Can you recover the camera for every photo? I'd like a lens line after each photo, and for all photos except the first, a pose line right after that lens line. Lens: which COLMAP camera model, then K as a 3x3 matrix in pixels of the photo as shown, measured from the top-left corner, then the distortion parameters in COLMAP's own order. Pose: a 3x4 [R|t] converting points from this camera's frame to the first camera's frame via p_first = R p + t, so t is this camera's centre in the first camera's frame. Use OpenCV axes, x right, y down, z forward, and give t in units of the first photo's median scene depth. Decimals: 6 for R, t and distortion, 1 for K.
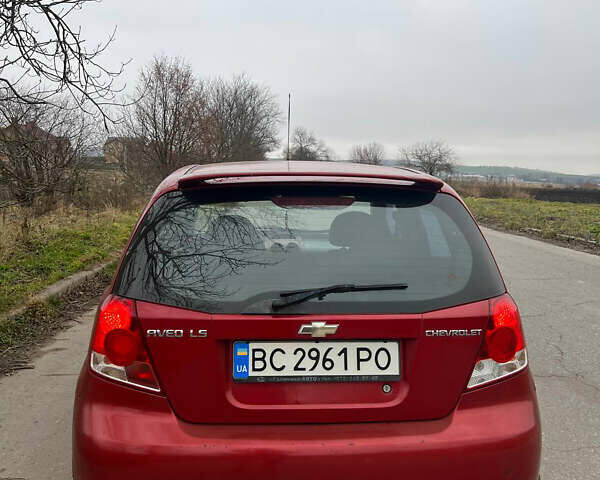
lens RADIAL K [[599.2, 0, 300.0], [0, 599.2, 237.9], [0, 0, 1]] dist [0.031816, 0.000000]
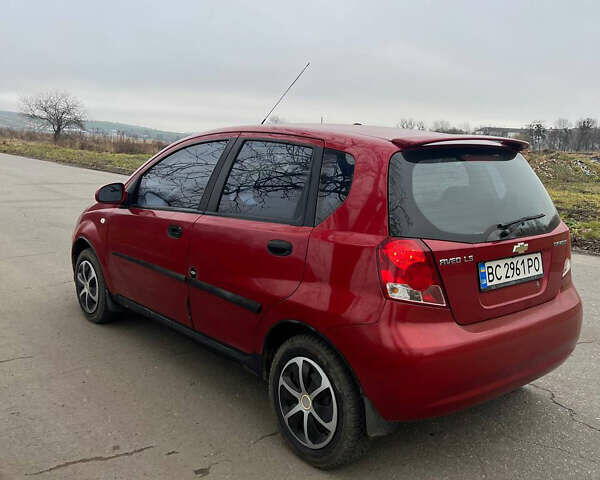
lens RADIAL K [[599.2, 0, 298.9], [0, 599.2, 241.2], [0, 0, 1]] dist [0.031816, 0.000000]
pose [[0.802212, -0.082092, 0.591368, -1.237329], [0.035445, 0.995303, 0.090084, -0.013957], [-0.595986, -0.051305, 0.801354, 0.148457]]
